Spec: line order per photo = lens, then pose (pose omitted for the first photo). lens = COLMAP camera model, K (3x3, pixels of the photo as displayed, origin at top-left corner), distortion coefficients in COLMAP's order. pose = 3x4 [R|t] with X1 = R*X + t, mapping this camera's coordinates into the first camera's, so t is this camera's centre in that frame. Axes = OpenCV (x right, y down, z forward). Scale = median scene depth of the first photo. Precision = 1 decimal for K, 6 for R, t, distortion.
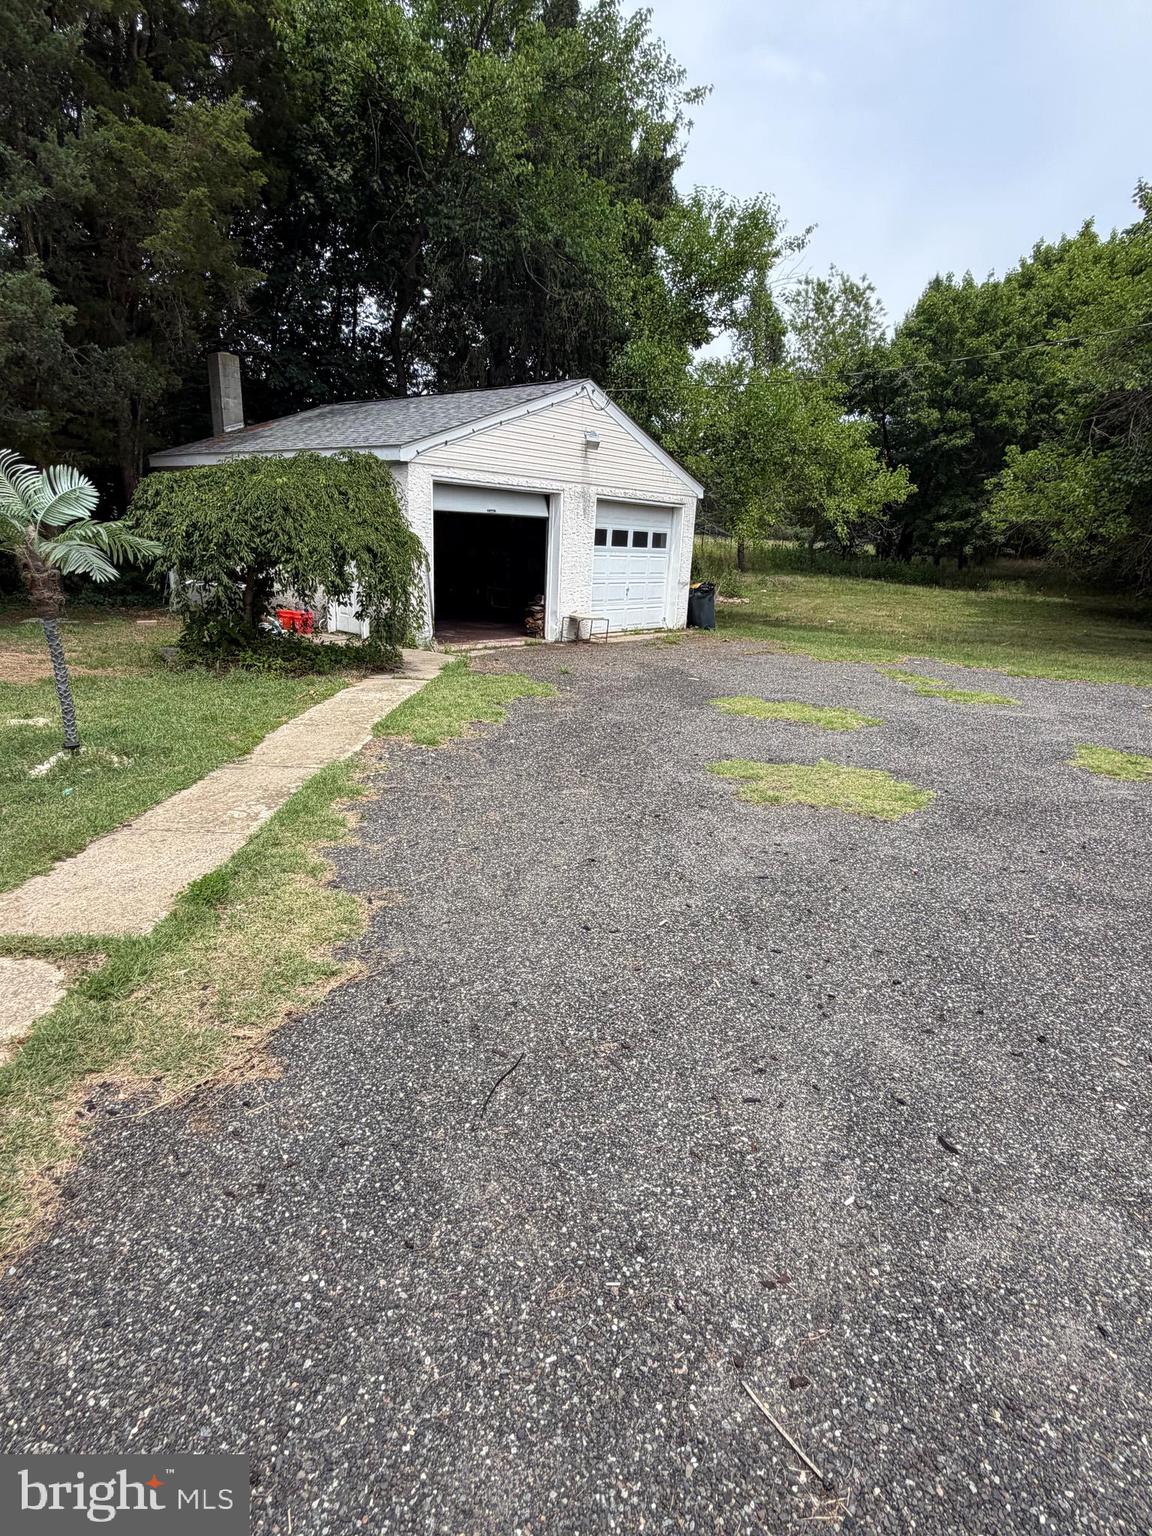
lens RADIAL K [[828.0, 0, 576.0], [0, 828.0, 768.0], [0, 0, 1]] dist [0.000292, 0.000304]
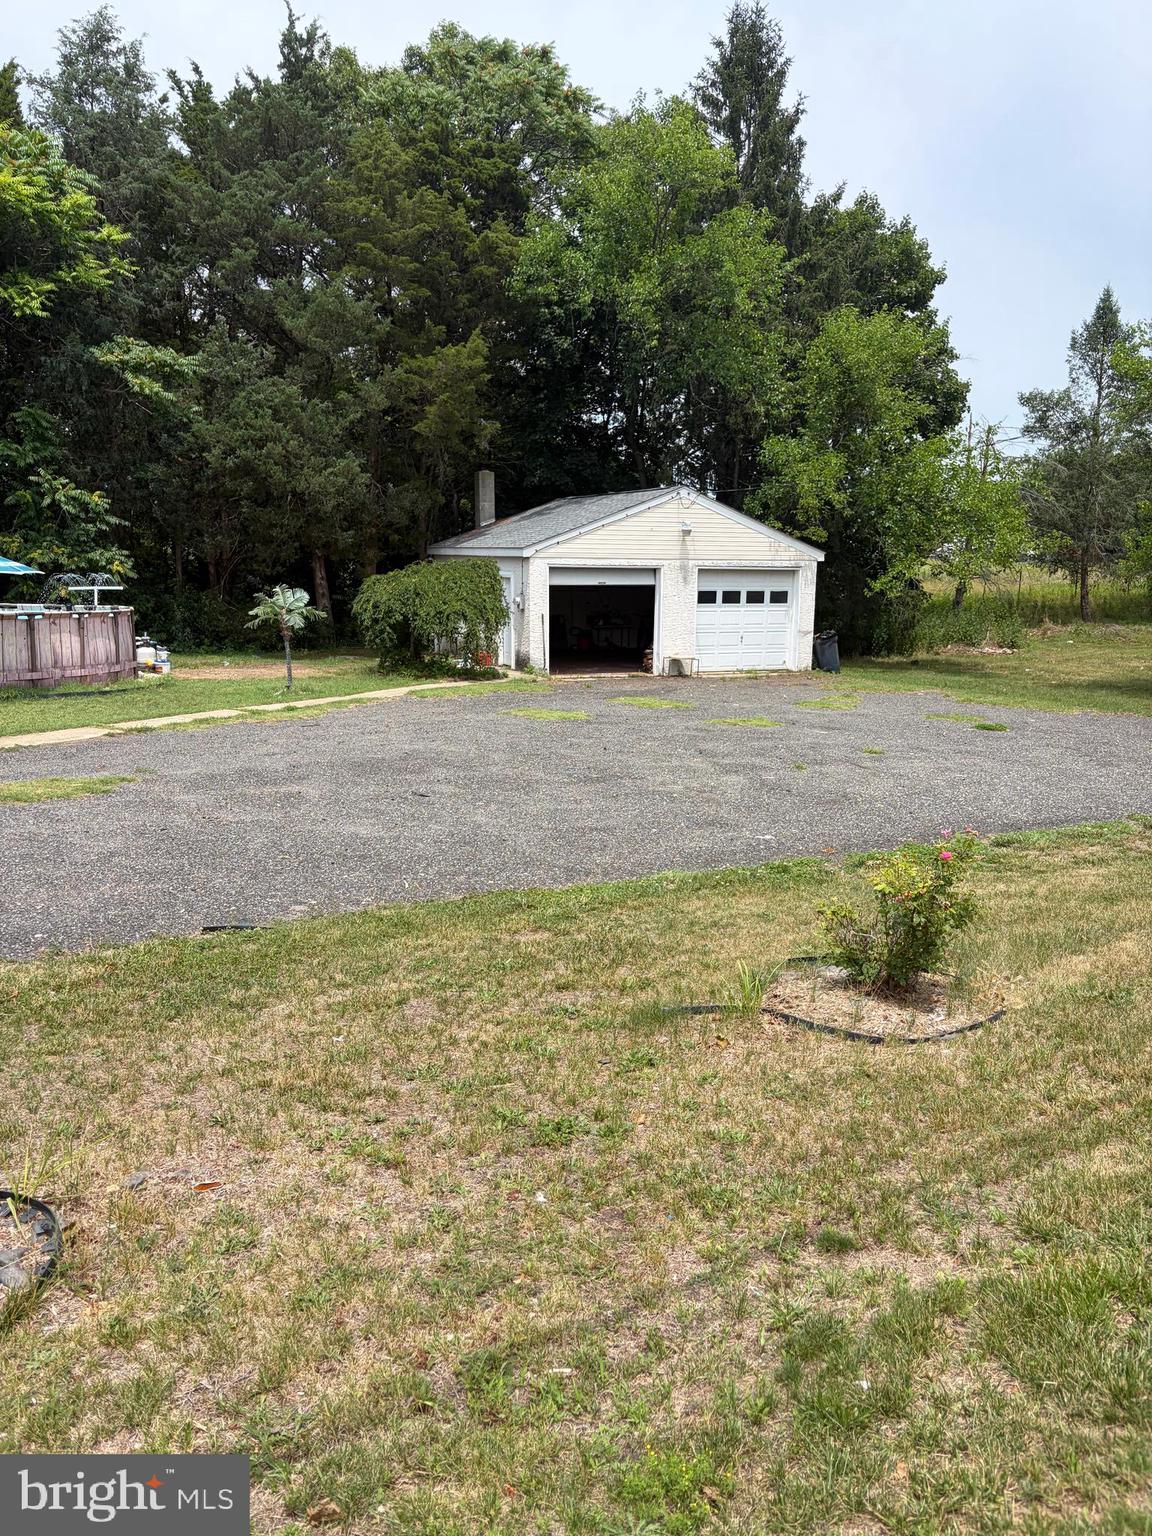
lens RADIAL K [[1166.7, 0, 583.9], [0, 1166.7, 767.1], [0, 0, 1]] dist [0.067074, -0.073782]
pose [[0.892837, 0.044483, -0.448179, 0.730940], [-0.093575, 0.991717, -0.087986, 0.172389], [0.440553, 0.120495, 0.889603, -0.716882]]
